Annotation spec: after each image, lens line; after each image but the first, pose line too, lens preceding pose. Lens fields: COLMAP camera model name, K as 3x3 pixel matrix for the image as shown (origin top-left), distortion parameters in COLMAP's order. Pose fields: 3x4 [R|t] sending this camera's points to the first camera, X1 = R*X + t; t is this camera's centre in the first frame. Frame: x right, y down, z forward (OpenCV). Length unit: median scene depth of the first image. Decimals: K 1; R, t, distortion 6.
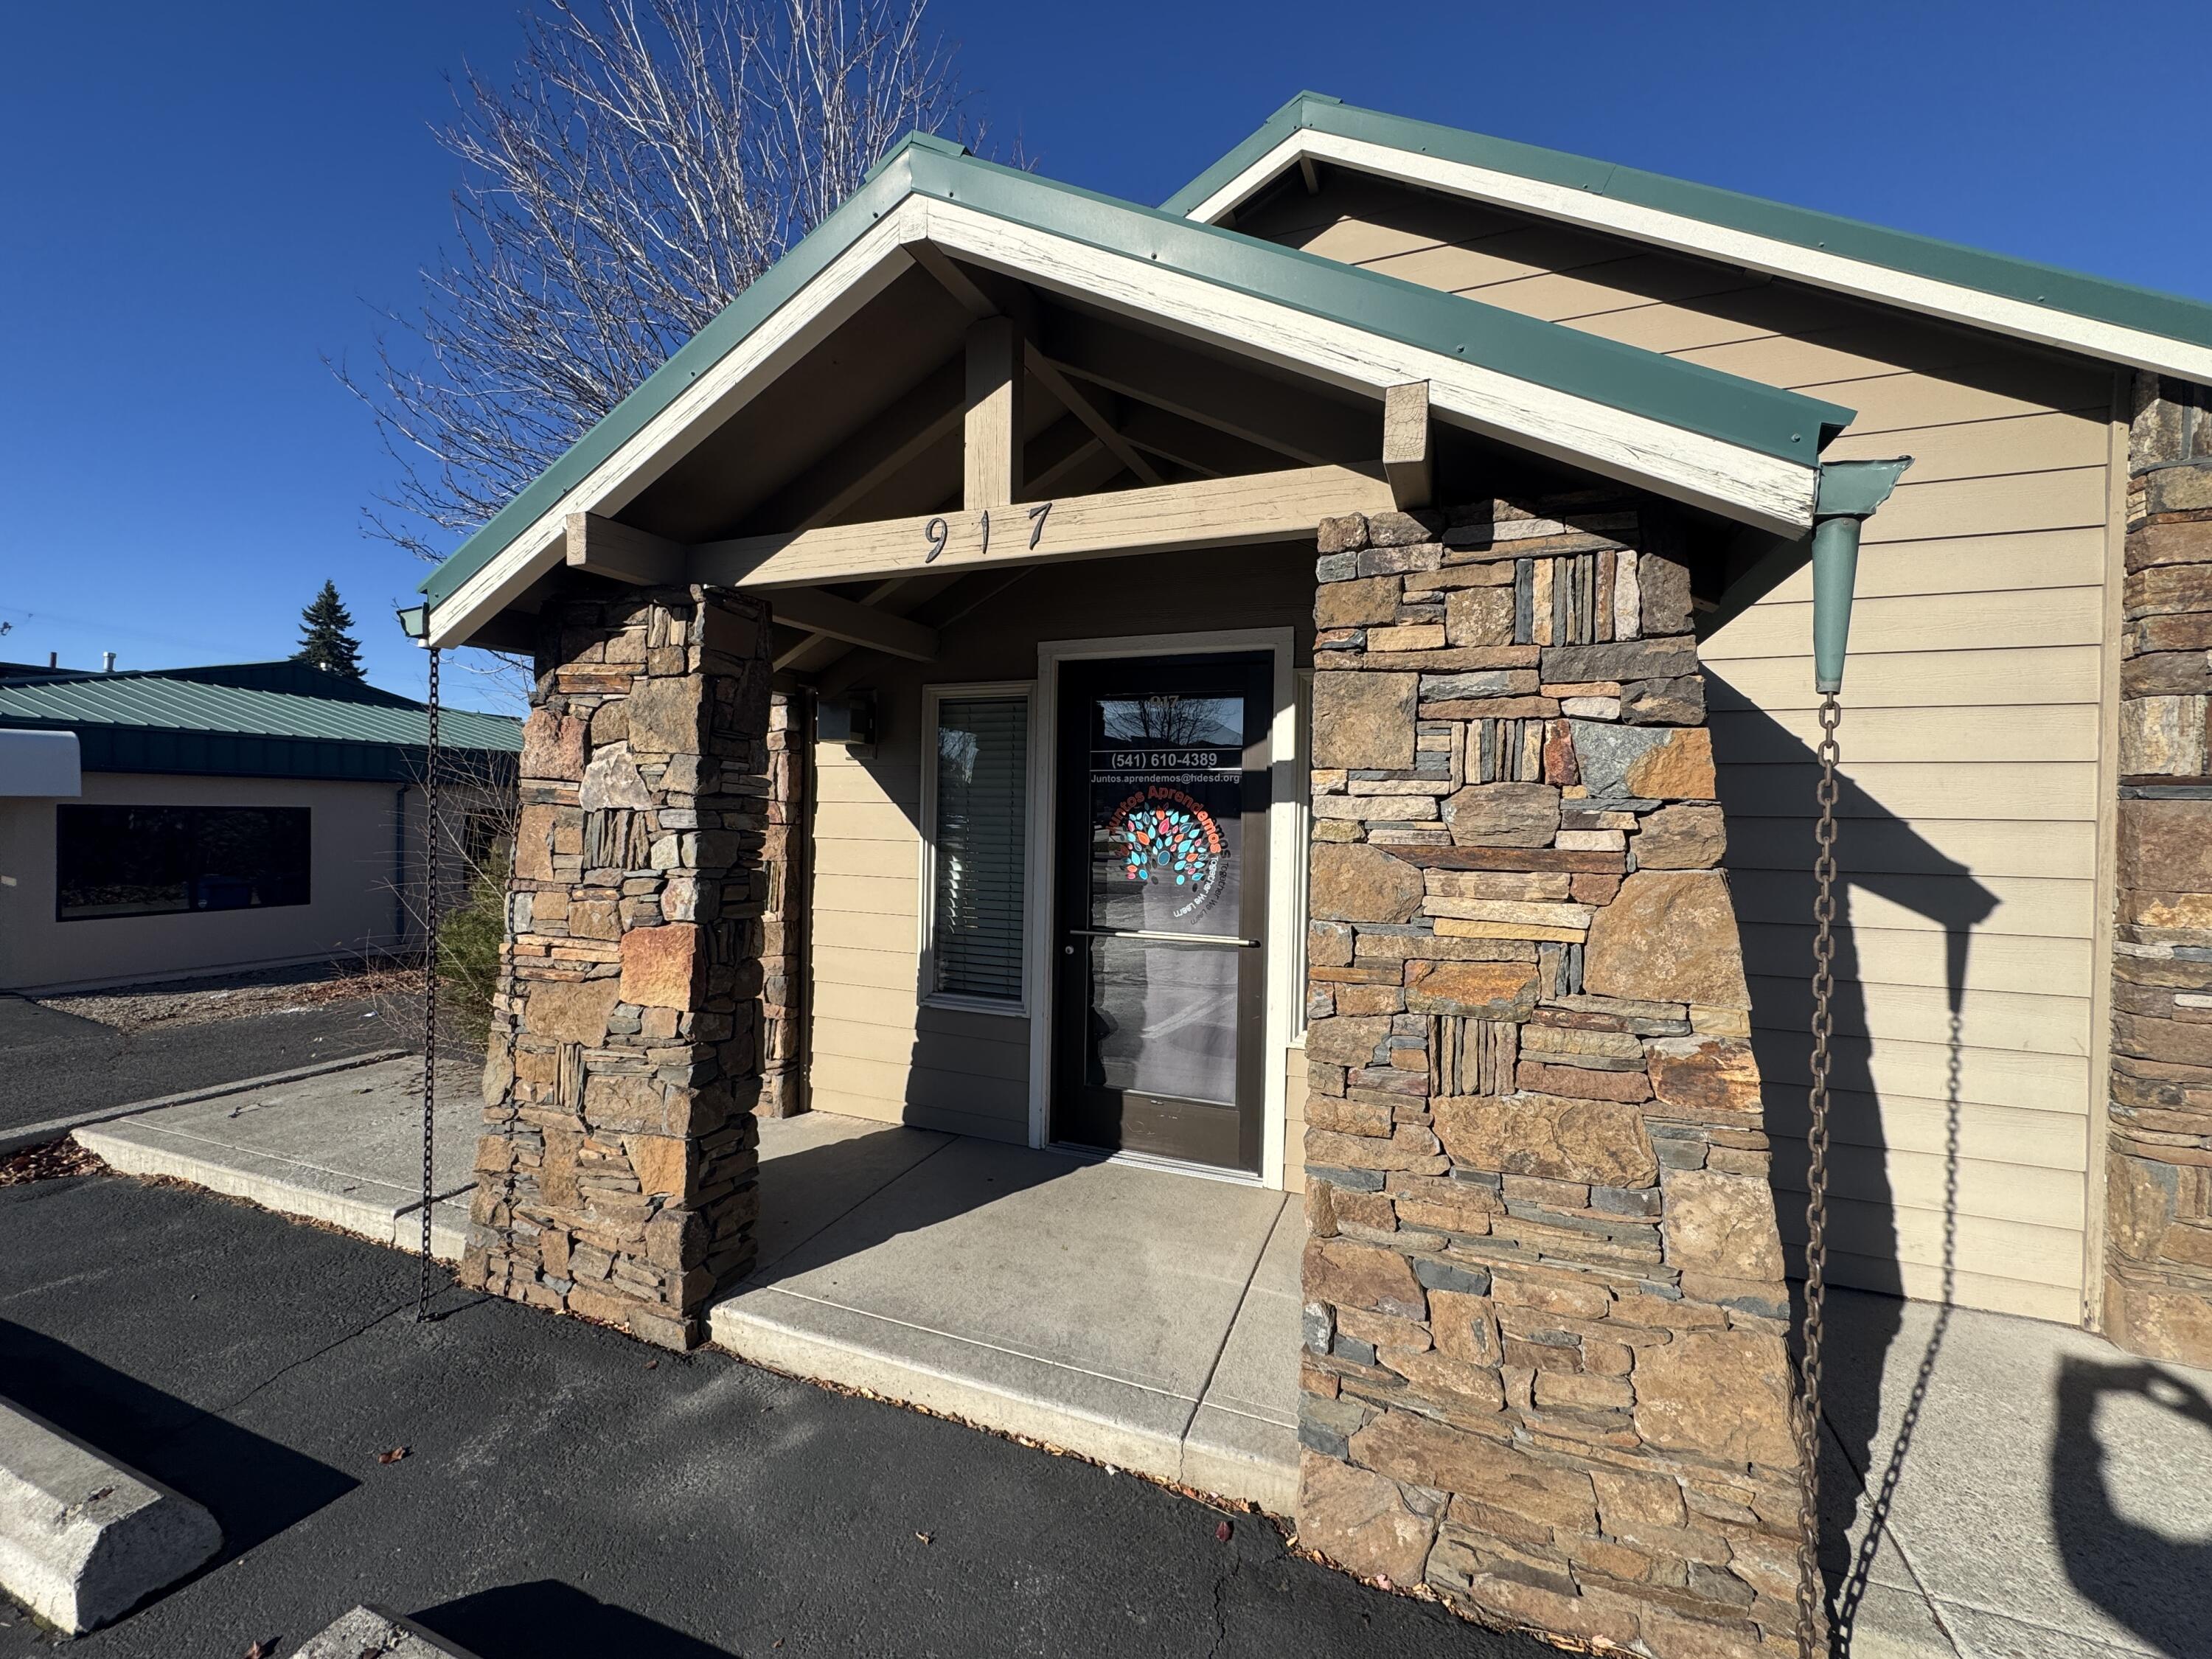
lens RADIAL K [[884.9, 0, 1116.5], [0, 884.9, 823.8], [0, 0, 1]] dist [0.000316, 0.000632]
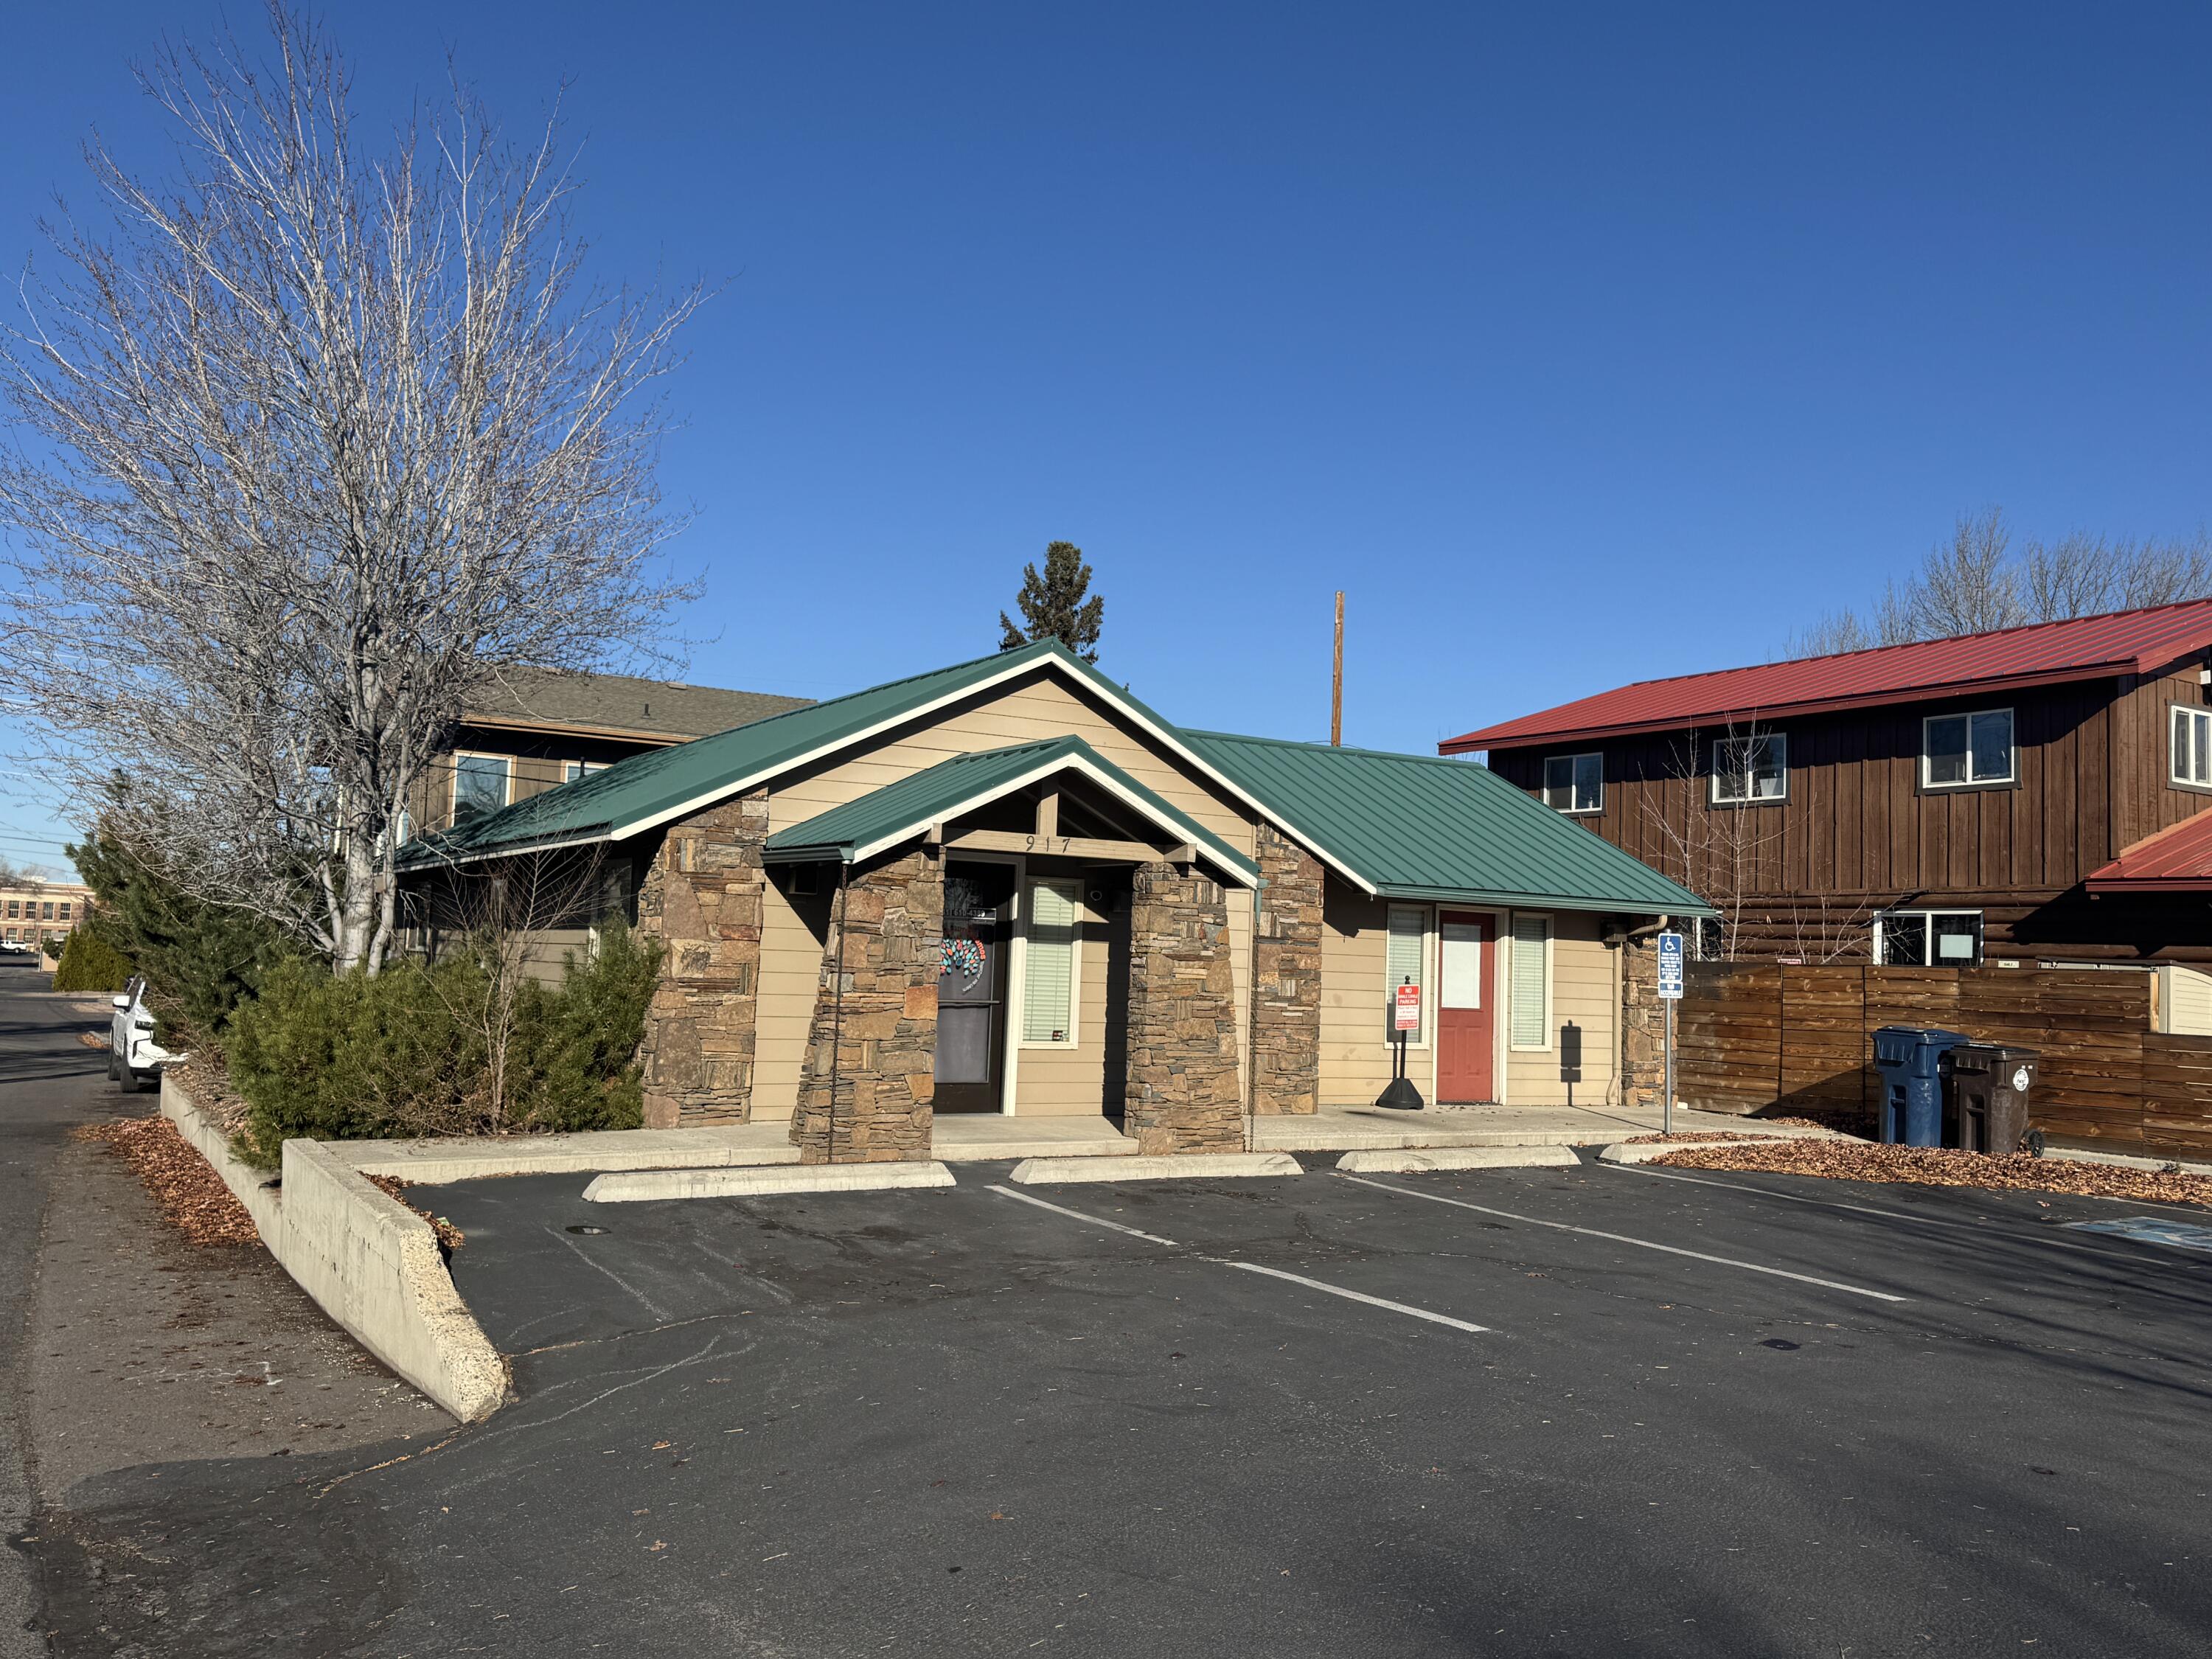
lens RADIAL K [[1720.4, 0, 1103.9], [0, 1720.4, 832.5], [0, 0, 1]] dist [-0.002535, -0.000049]
pose [[0.606807, 0.065525, 0.792144, -5.597888], [-0.013326, 0.997295, -0.072286, 0.041313], [-0.794737, 0.033307, 0.606039, -3.168288]]
